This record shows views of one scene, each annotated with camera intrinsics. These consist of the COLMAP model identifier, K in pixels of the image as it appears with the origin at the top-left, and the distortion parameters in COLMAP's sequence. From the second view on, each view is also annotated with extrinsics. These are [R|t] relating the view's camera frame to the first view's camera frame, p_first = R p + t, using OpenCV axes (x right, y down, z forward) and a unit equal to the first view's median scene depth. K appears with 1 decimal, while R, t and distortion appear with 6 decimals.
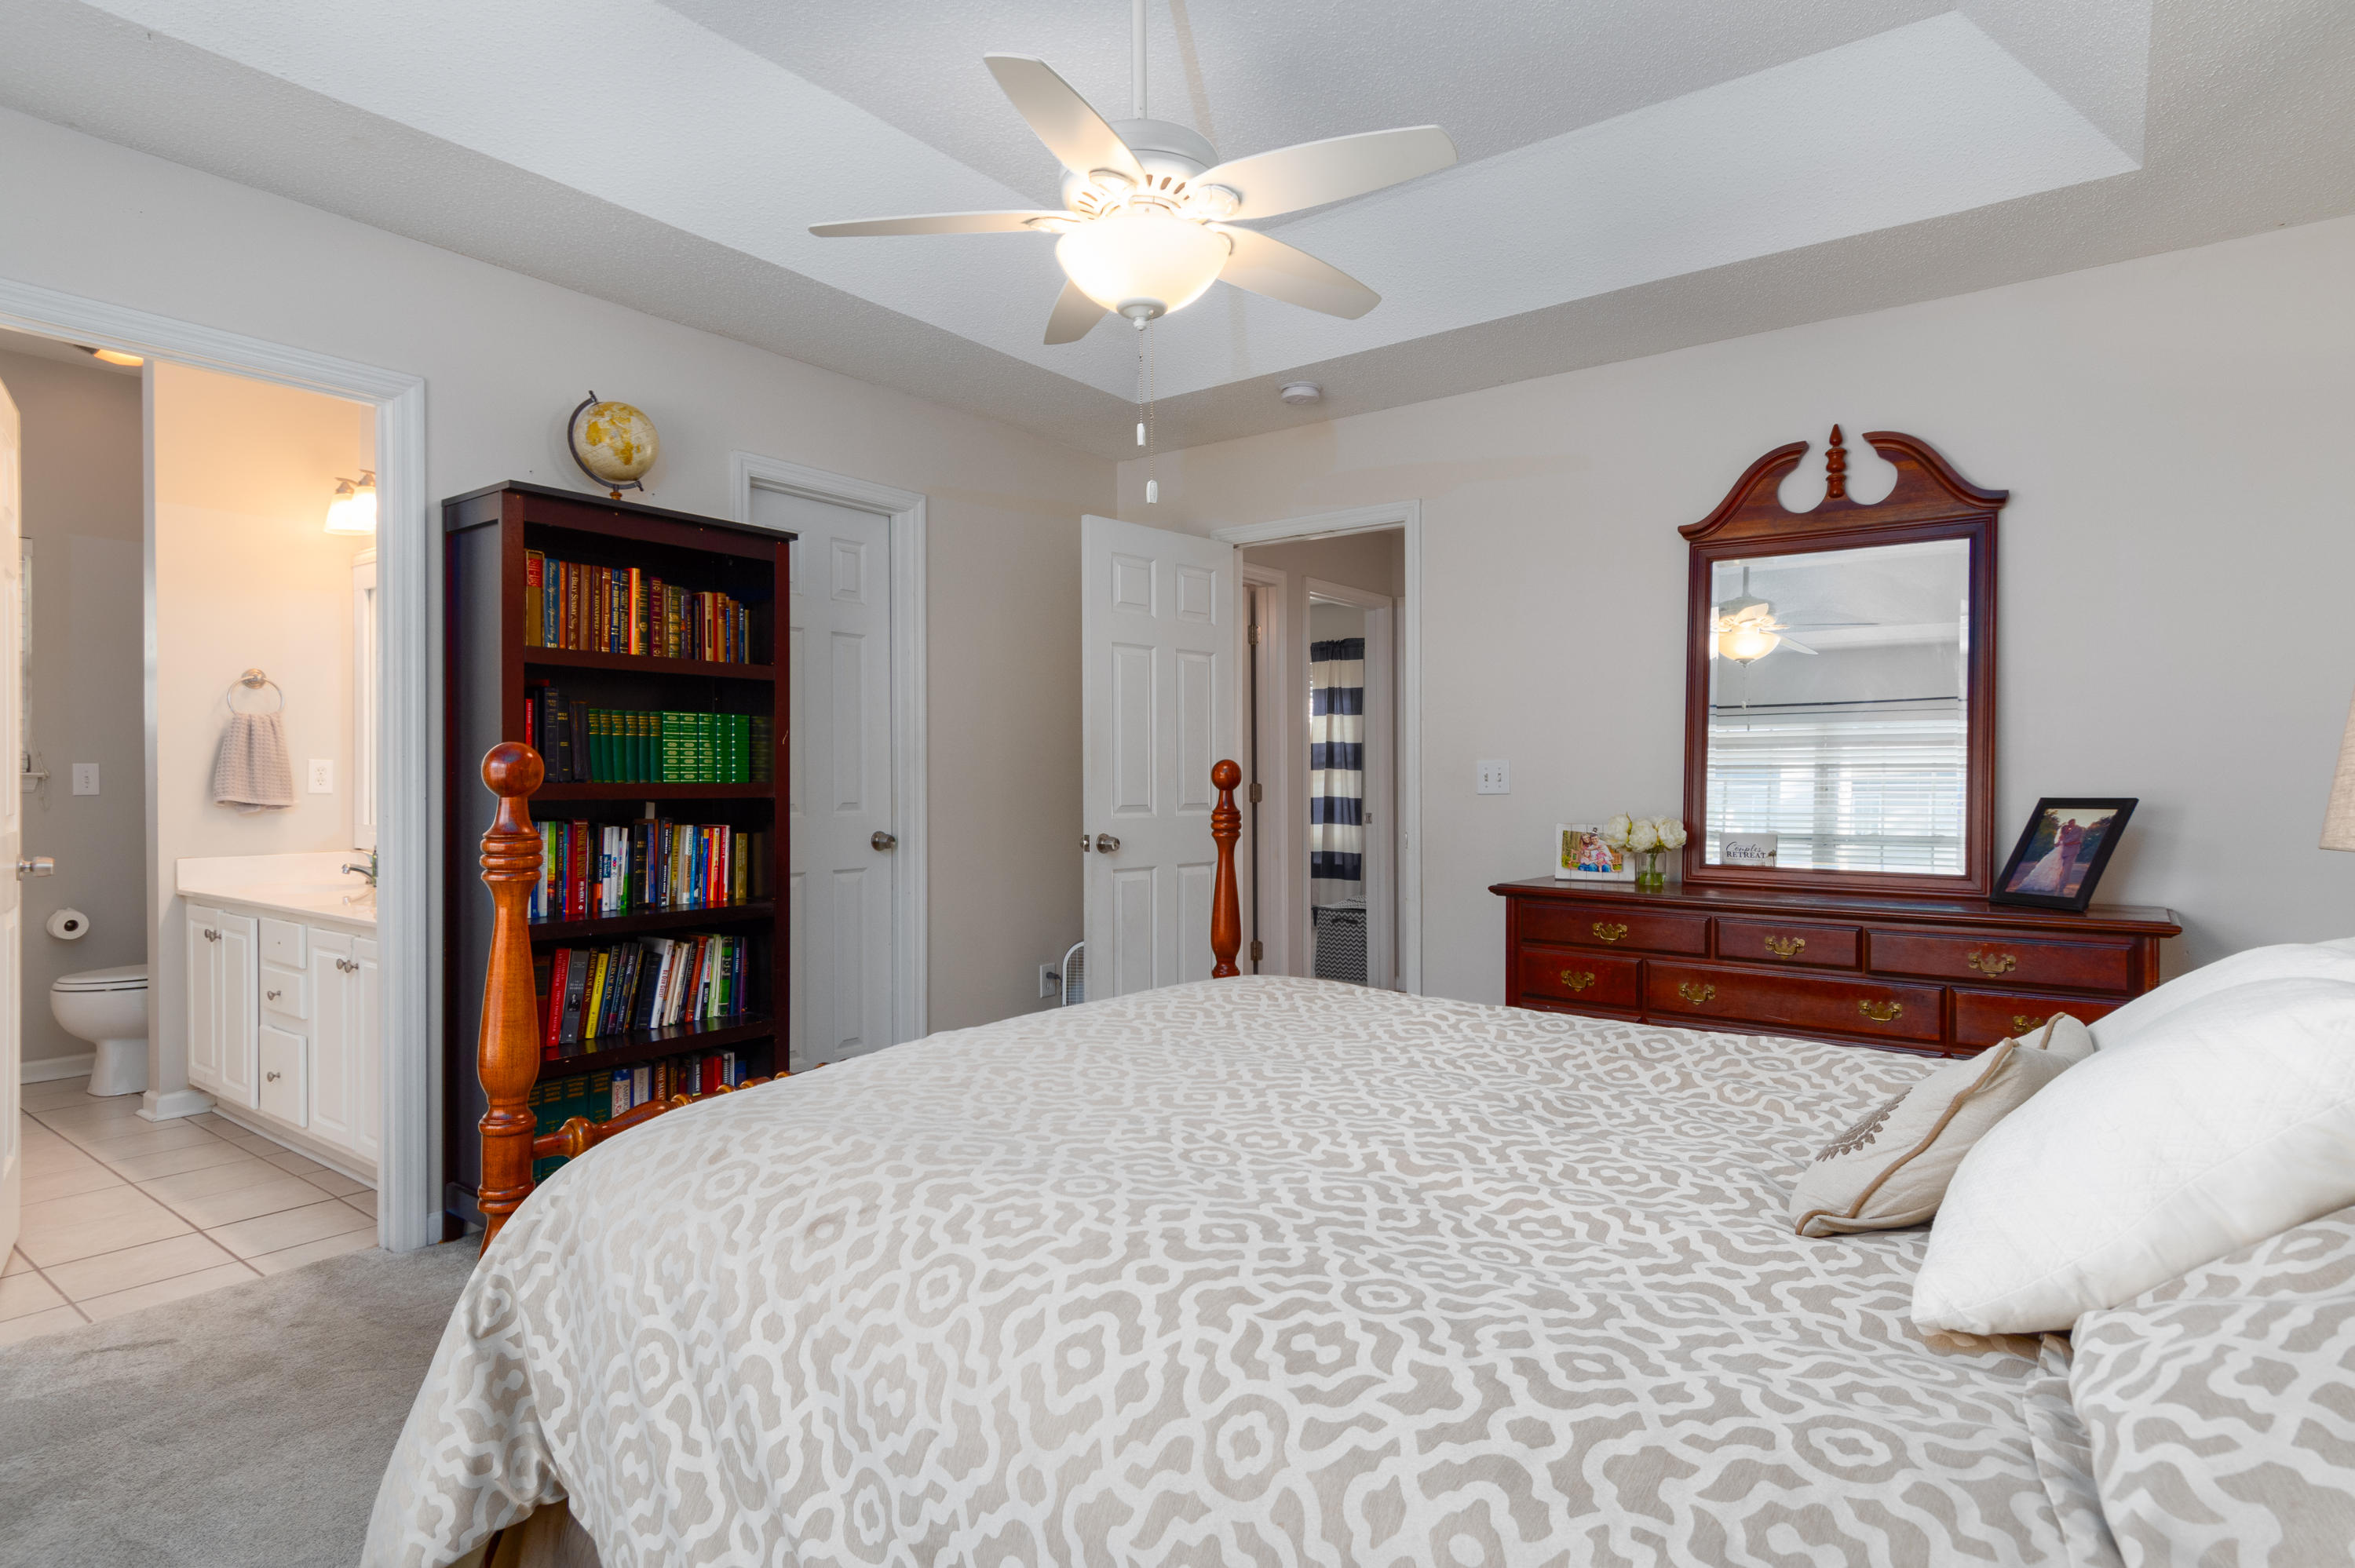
lens RADIAL K [[1243.1, 0, 1170.6], [0, 1243.1, 776.0], [0, 0, 1]] dist [0.001033, 0.001079]
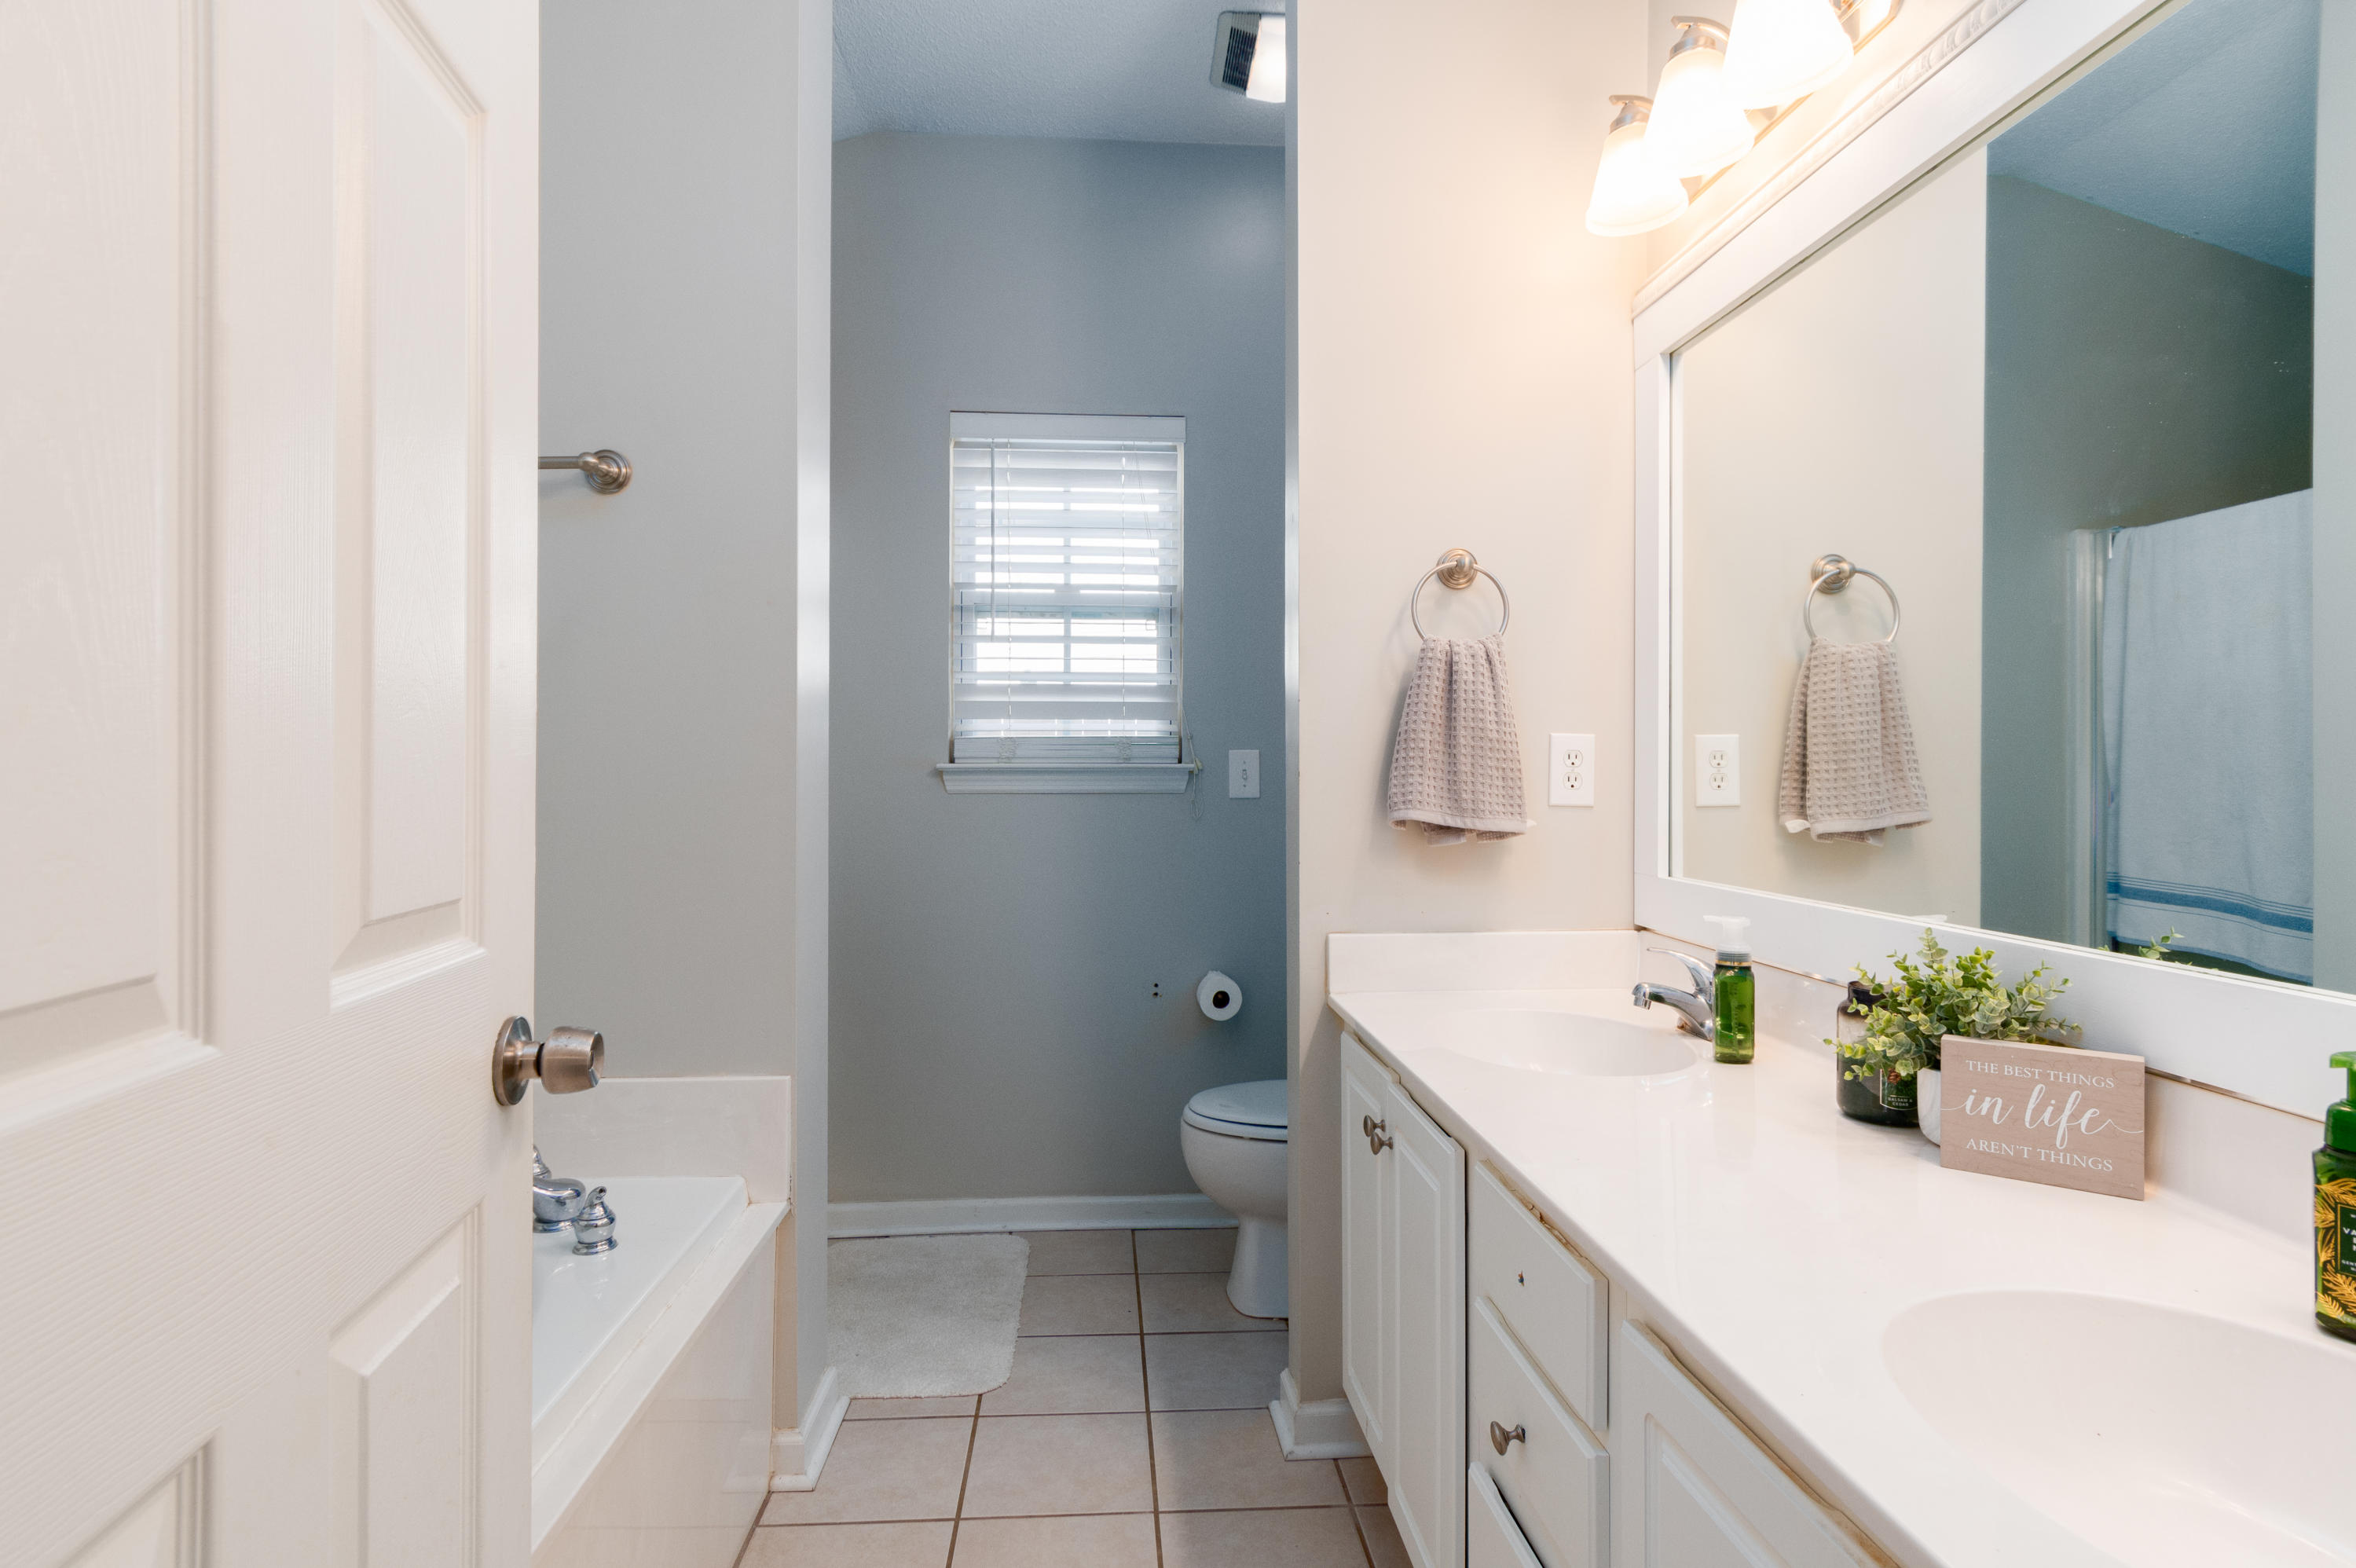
lens RADIAL K [[1243.8, 0, 1175.4], [0, 1243.8, 772.5], [0, 0, 1]] dist [0.001033, 0.001079]
pose [[0.657056, 0.003549, -0.753833, -0.450036], [-0.003189, 0.999993, 0.001928, 0.000719], [0.753835, 0.001137, 0.657063, 0.608462]]
